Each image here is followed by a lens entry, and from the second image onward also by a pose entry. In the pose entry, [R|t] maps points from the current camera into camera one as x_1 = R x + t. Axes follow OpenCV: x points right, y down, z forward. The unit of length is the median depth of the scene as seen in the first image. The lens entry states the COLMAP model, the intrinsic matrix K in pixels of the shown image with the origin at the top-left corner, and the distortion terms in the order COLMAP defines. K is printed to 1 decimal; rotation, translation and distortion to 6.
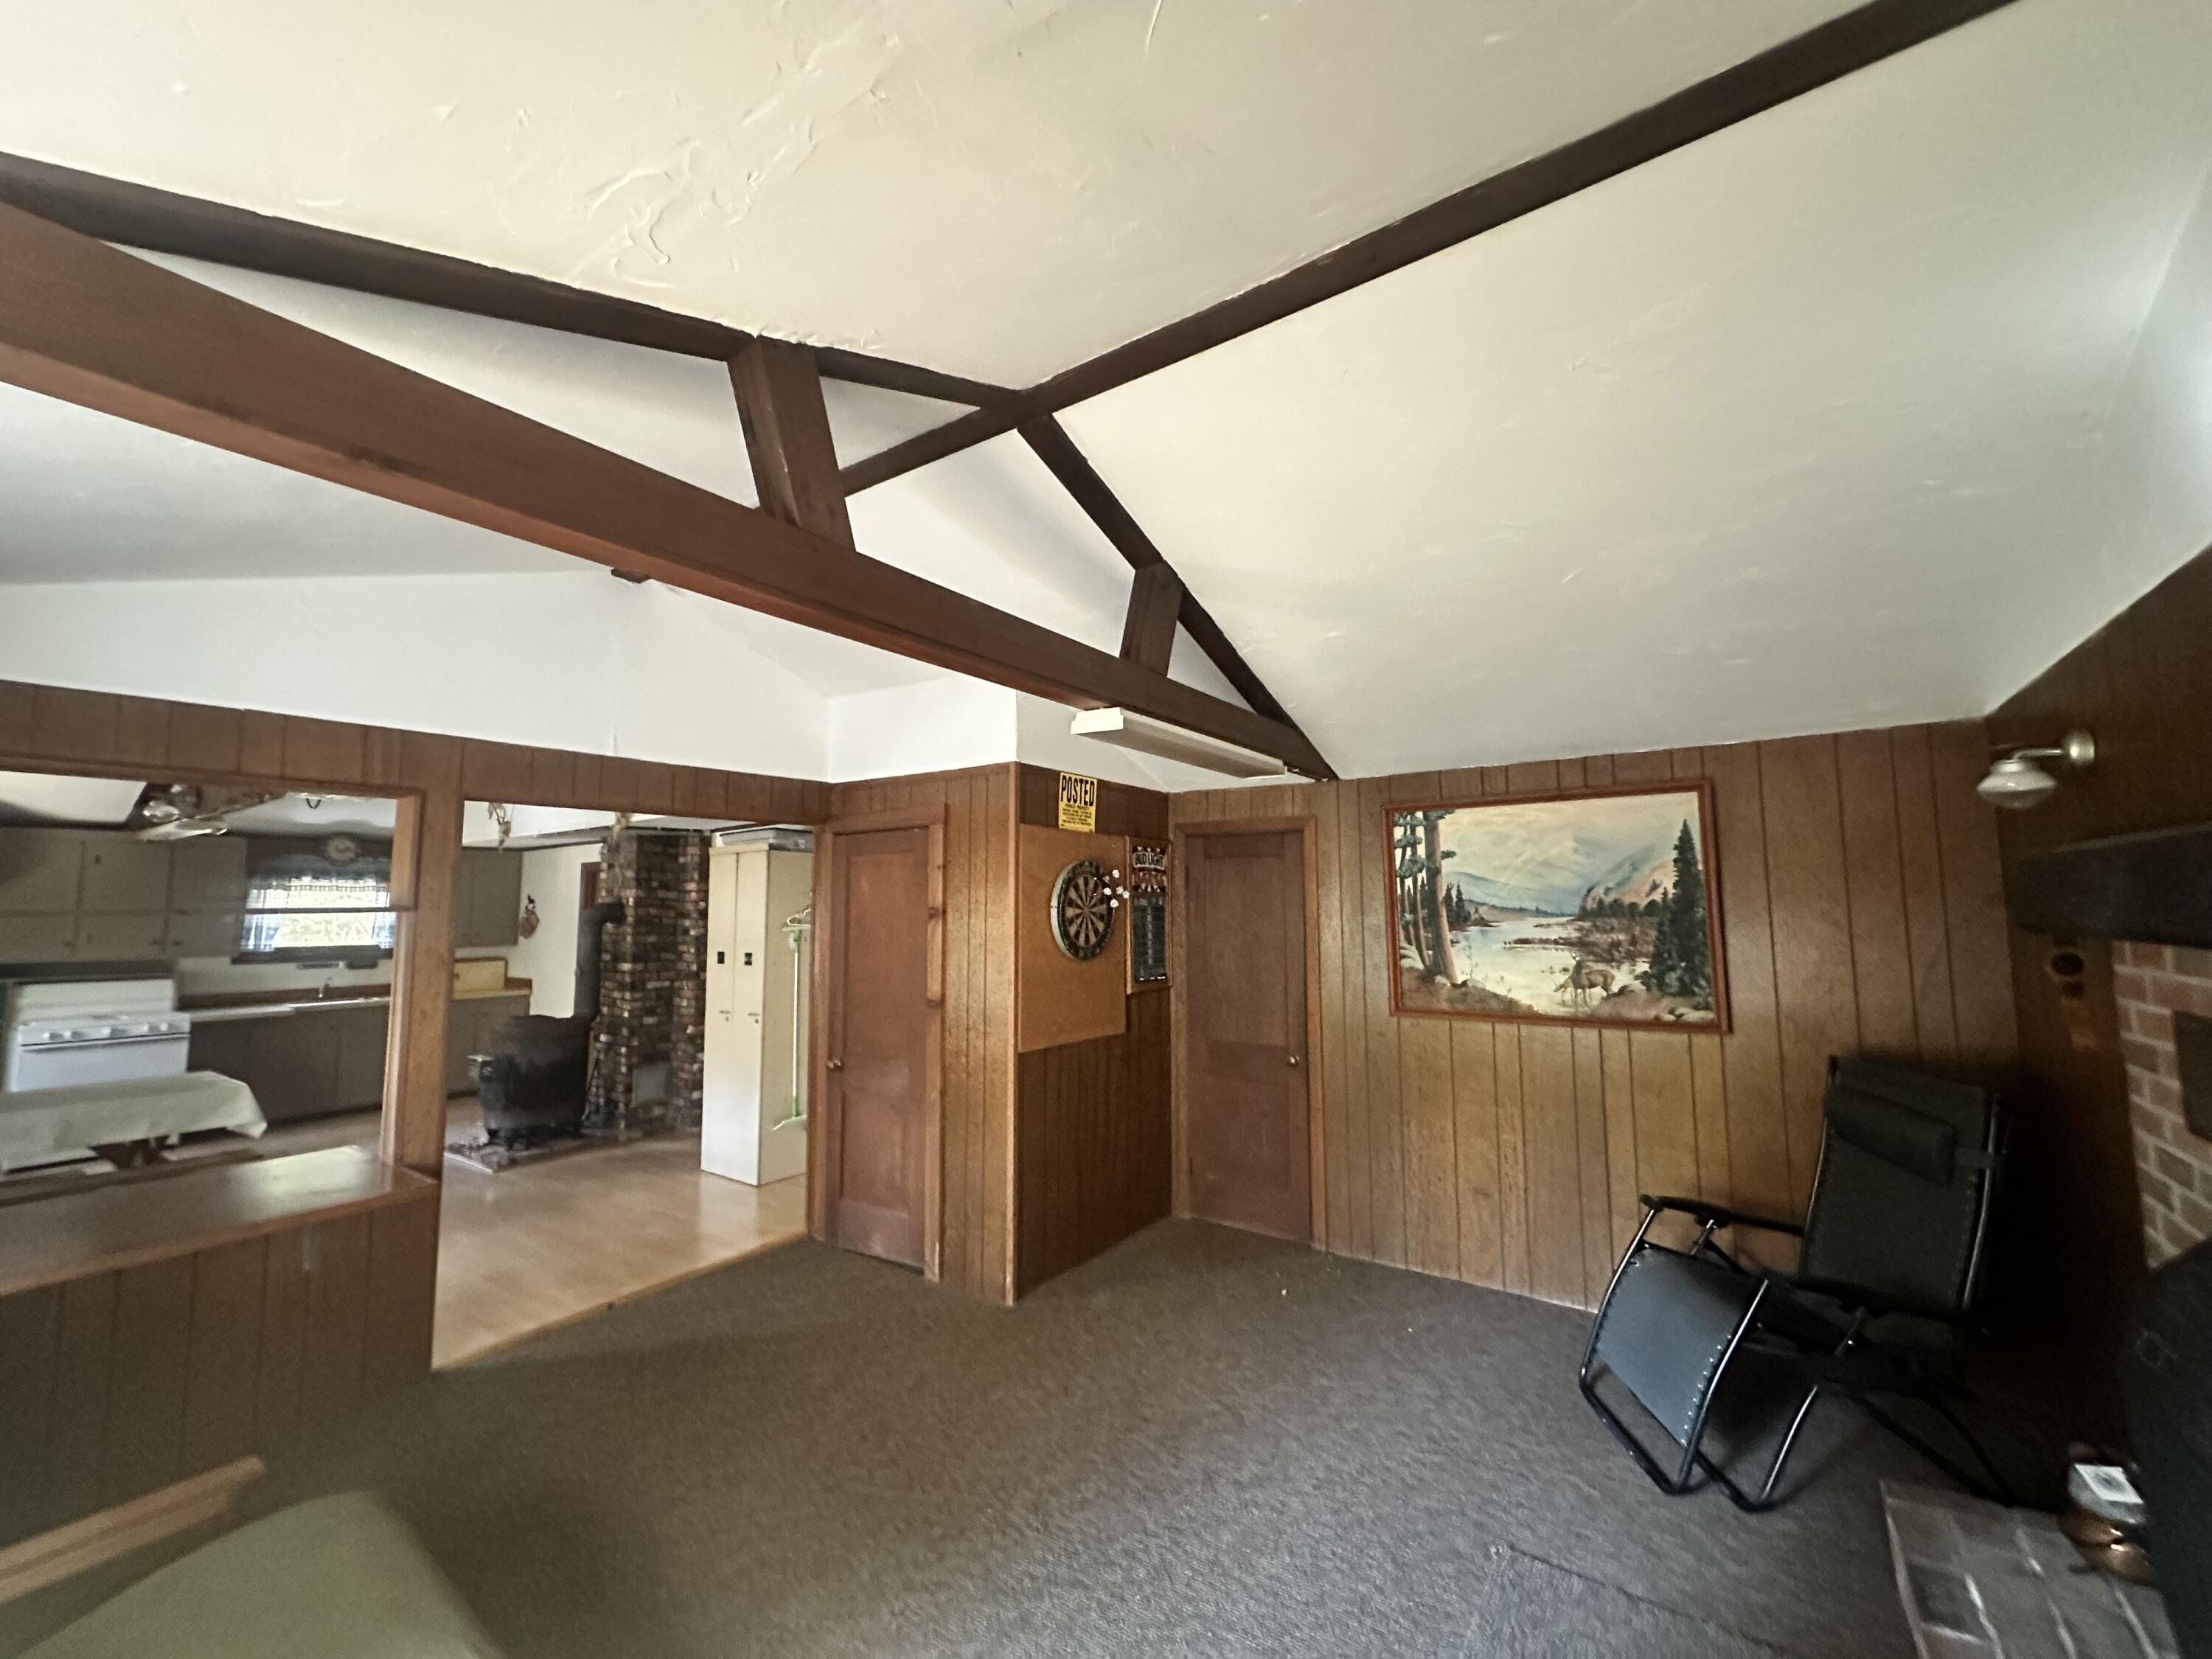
lens RADIAL K [[884.6, 0, 1104.1], [0, 884.6, 826.6], [0, 0, 1]] dist [-0.002852, -0.000082]
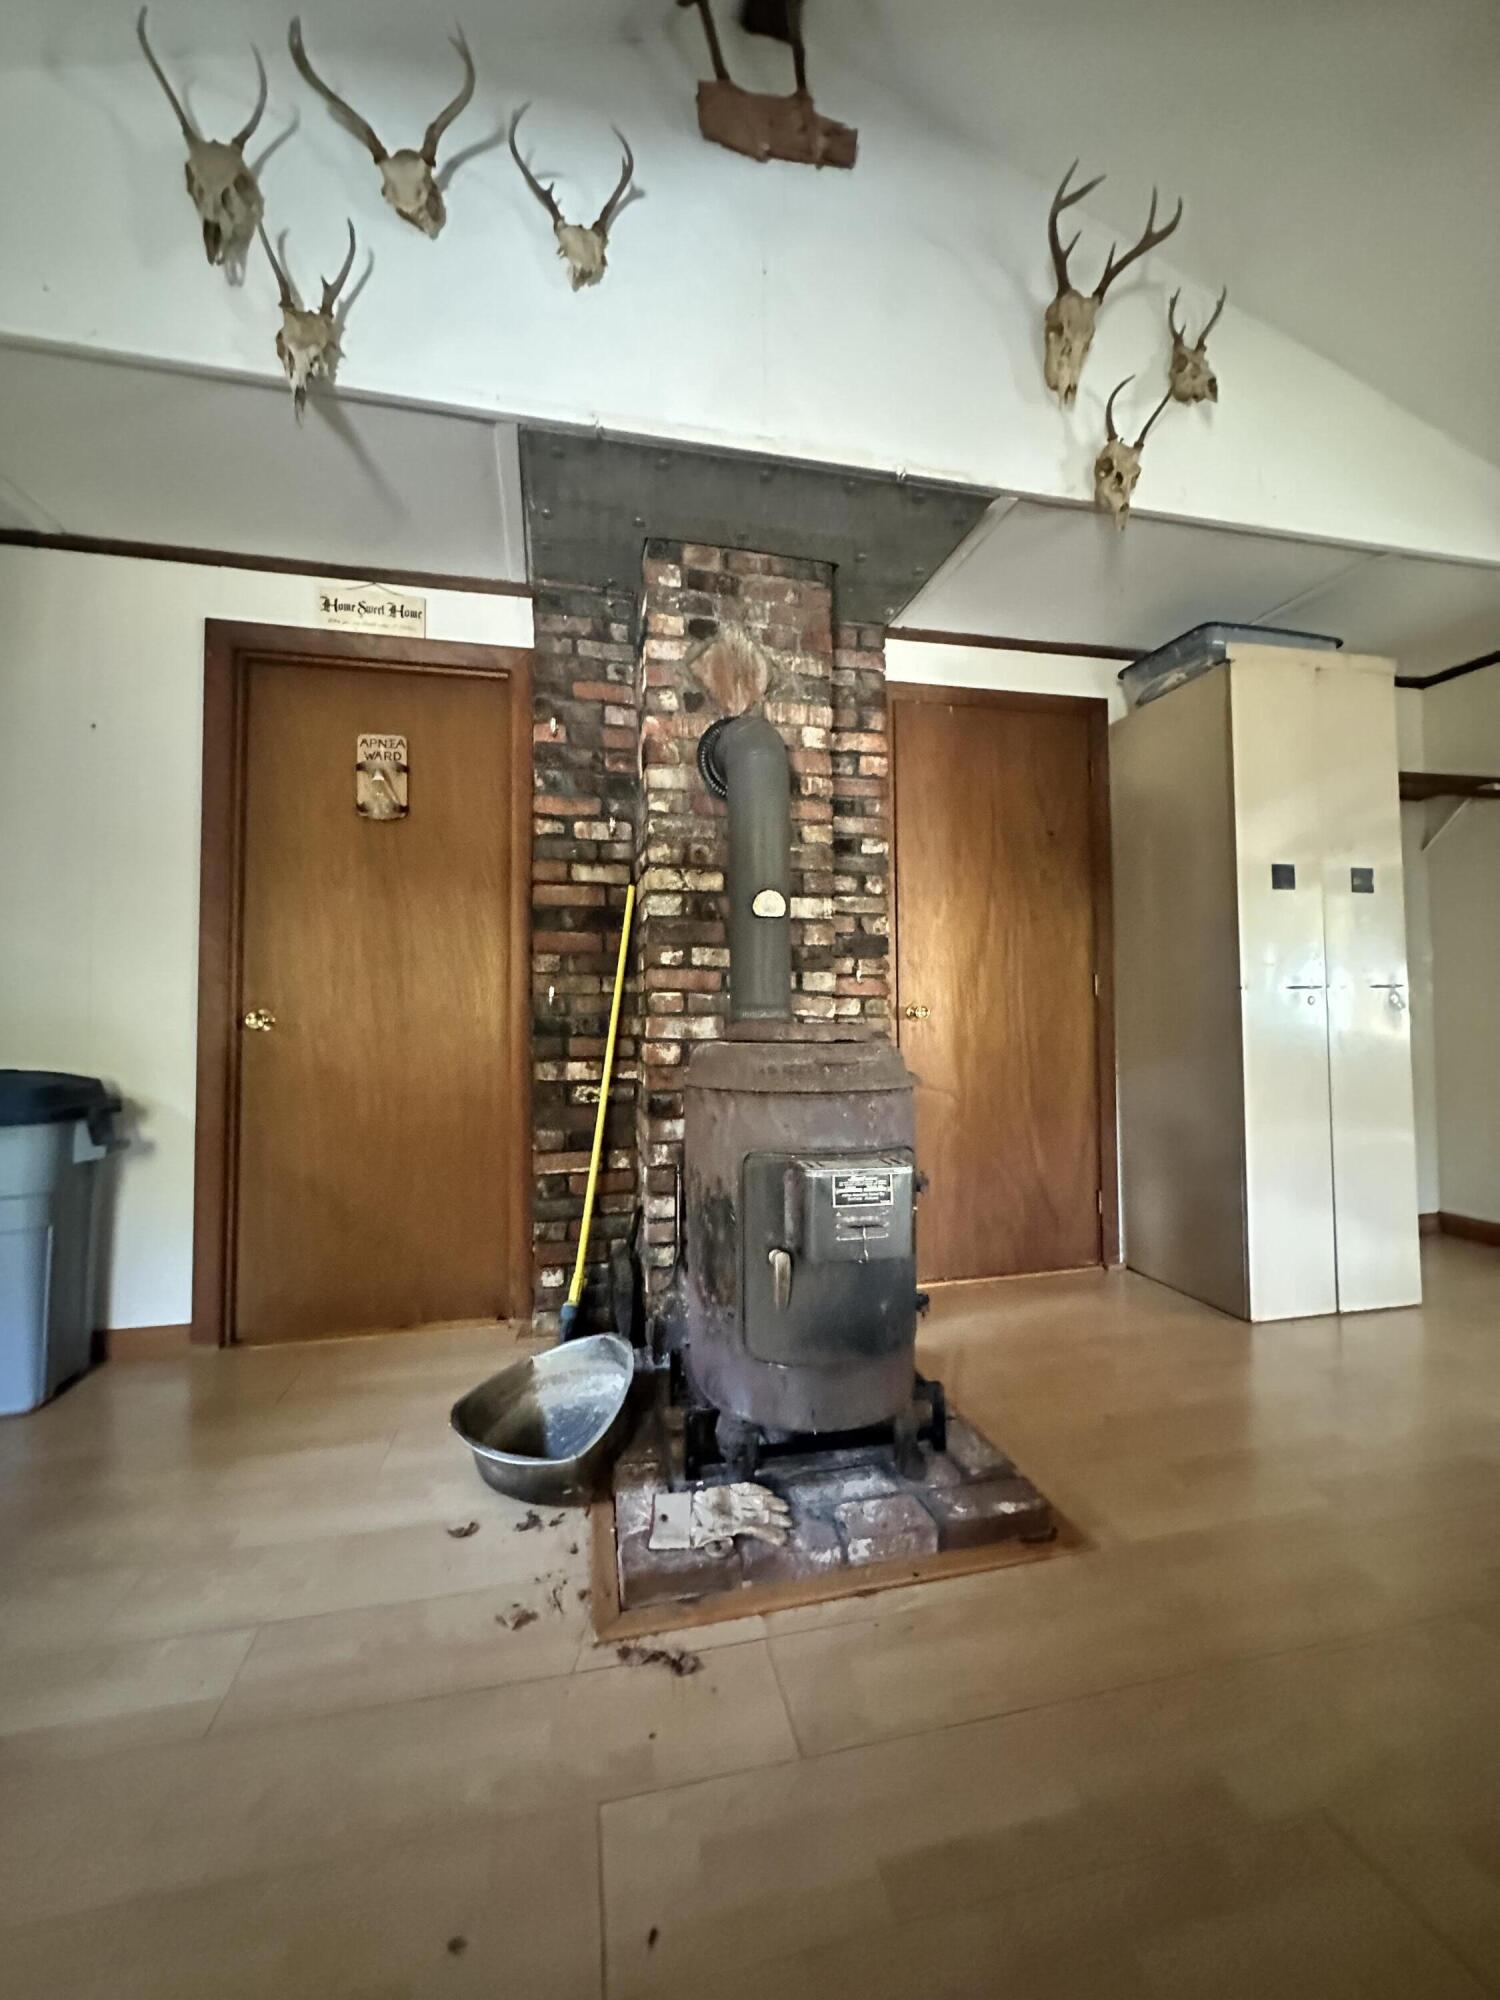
lens RADIAL K [[799.8, 0, 748.9], [0, 799.8, 996.0], [0, 0, 1]] dist [-0.002852, -0.000082]
pose [[0.671452, 0.023808, 0.740666, -1.081587], [-0.068021, 0.997244, 0.029609, 0.250764], [-0.737920, -0.070261, 0.671221, 1.049990]]
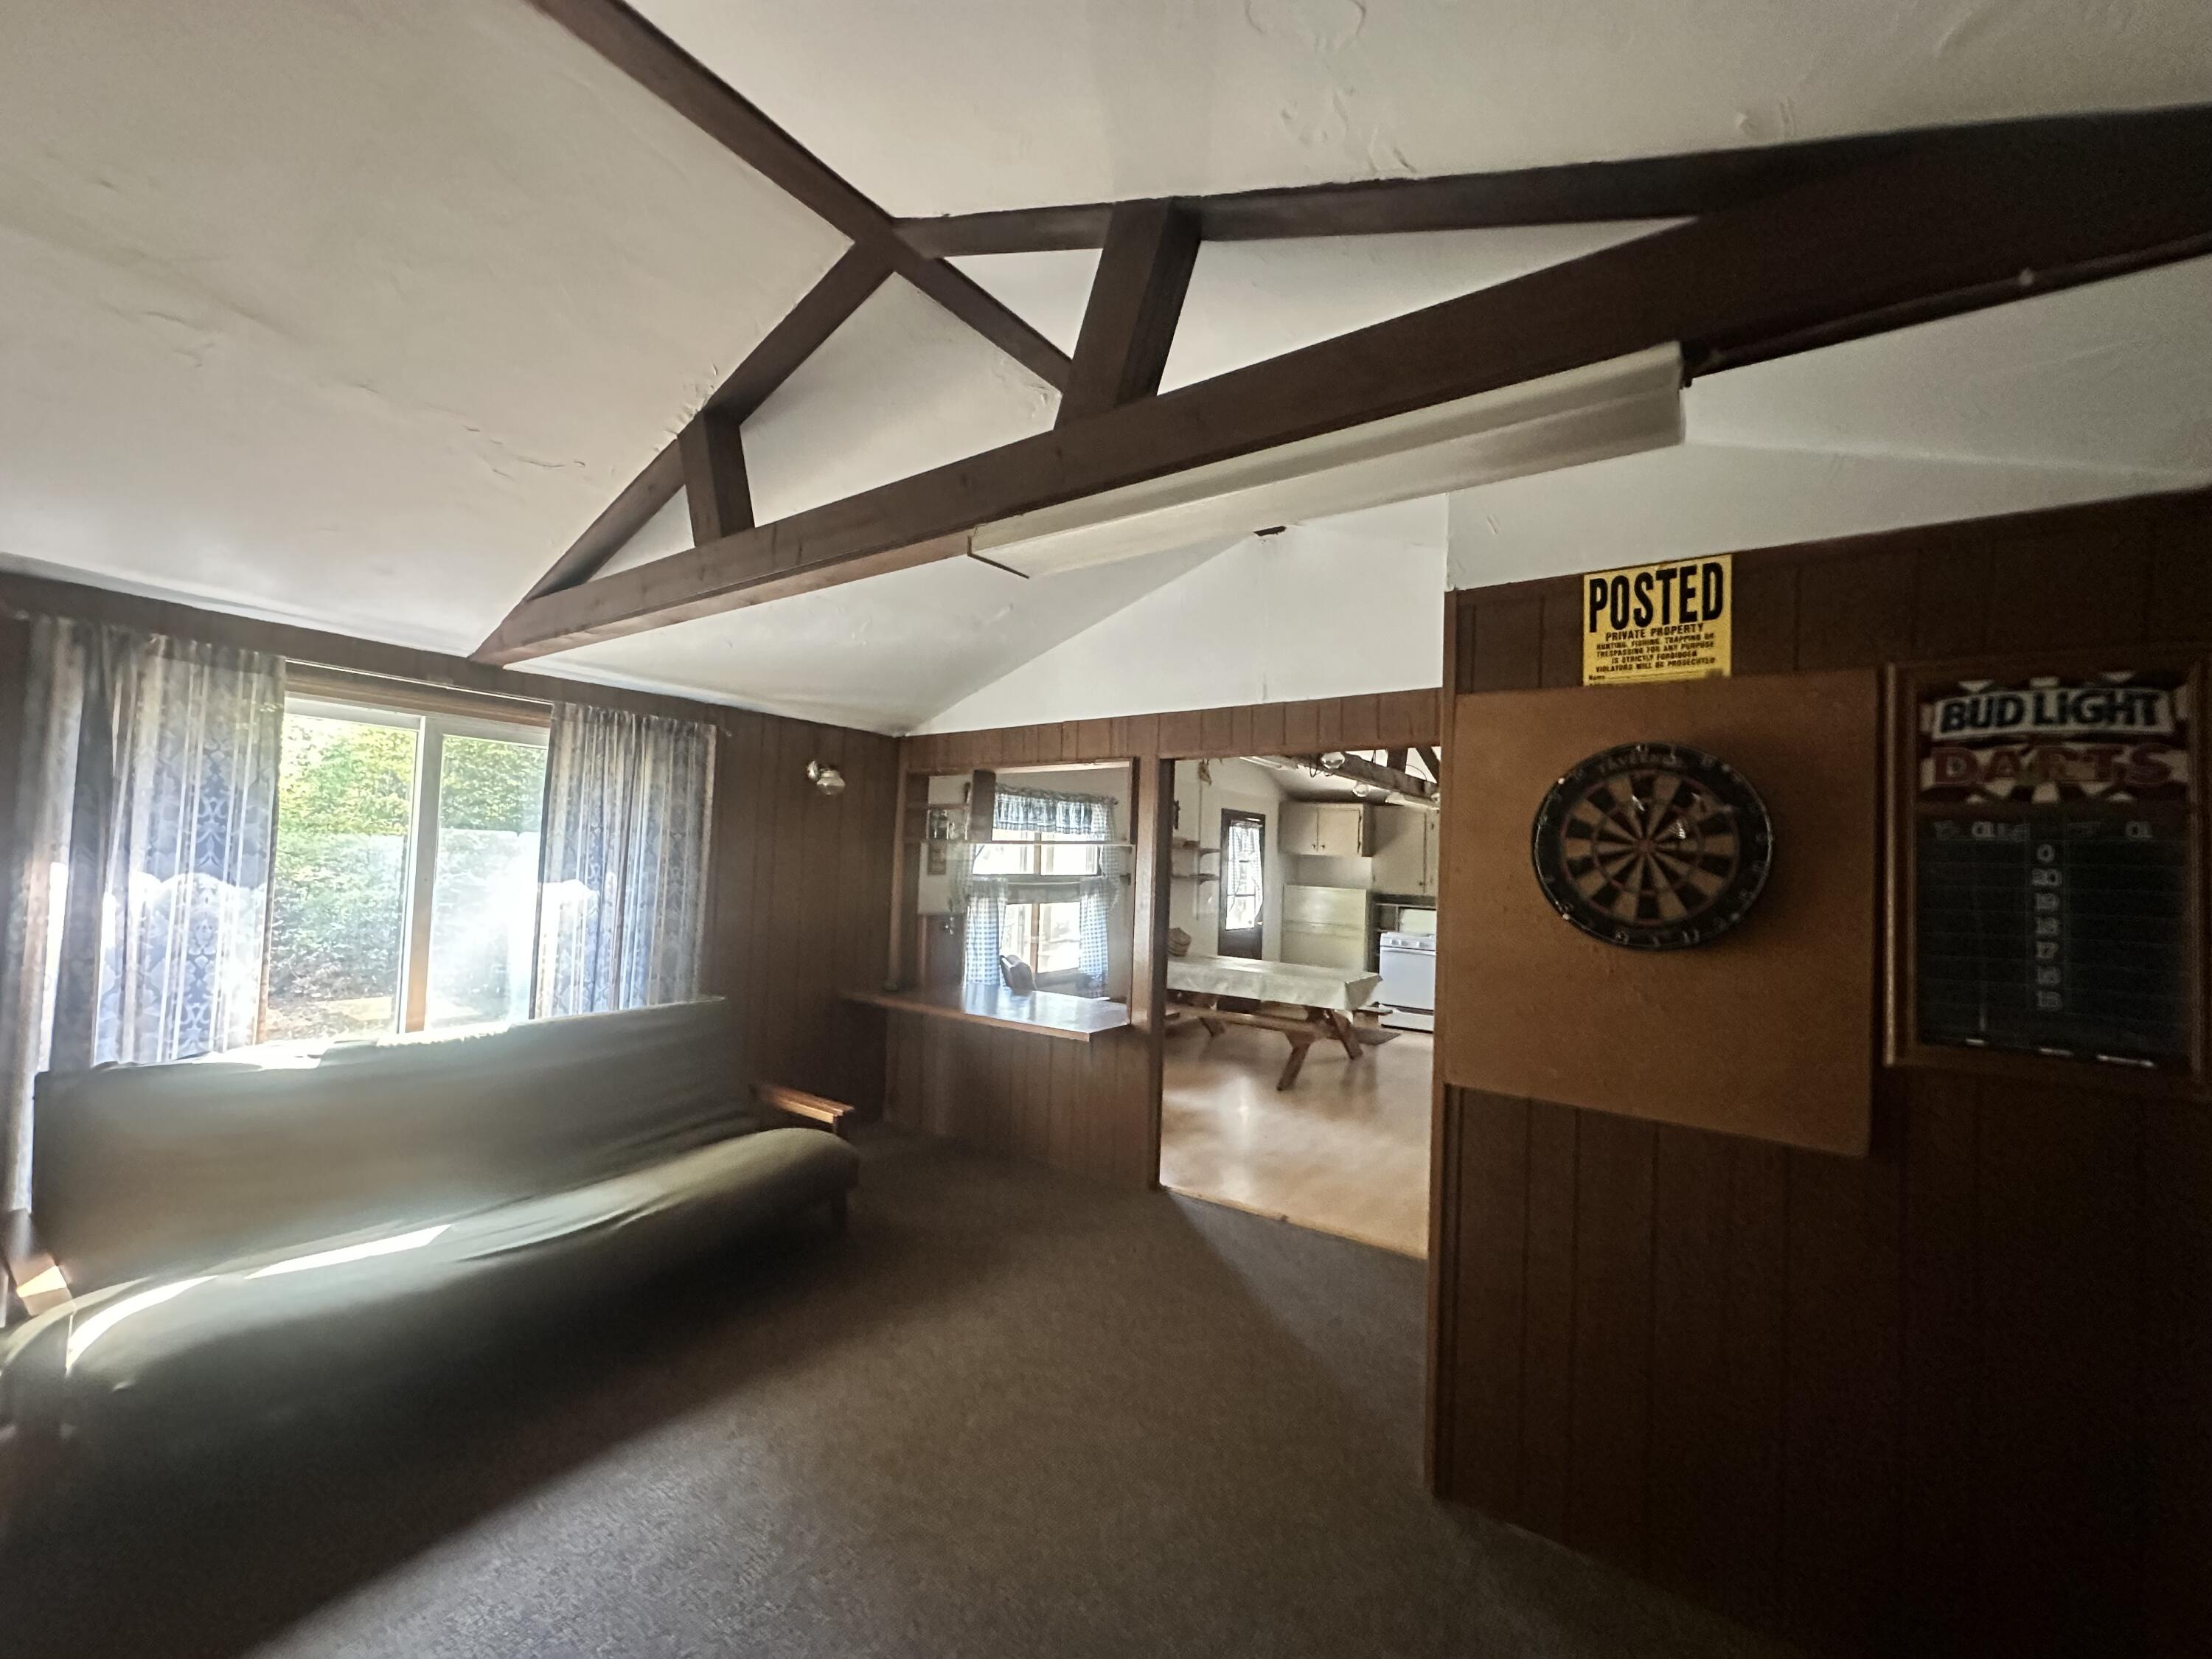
lens RADIAL K [[884.6, 0, 1102.9], [0, 884.6, 820.6], [0, 0, 1]] dist [-0.002852, -0.000082]
pose [[-0.009979, -0.038674, -0.999202, 0.389769], [0.056878, 0.997612, -0.039181, 0.071023], [0.998331, -0.057223, -0.007755, 0.613843]]
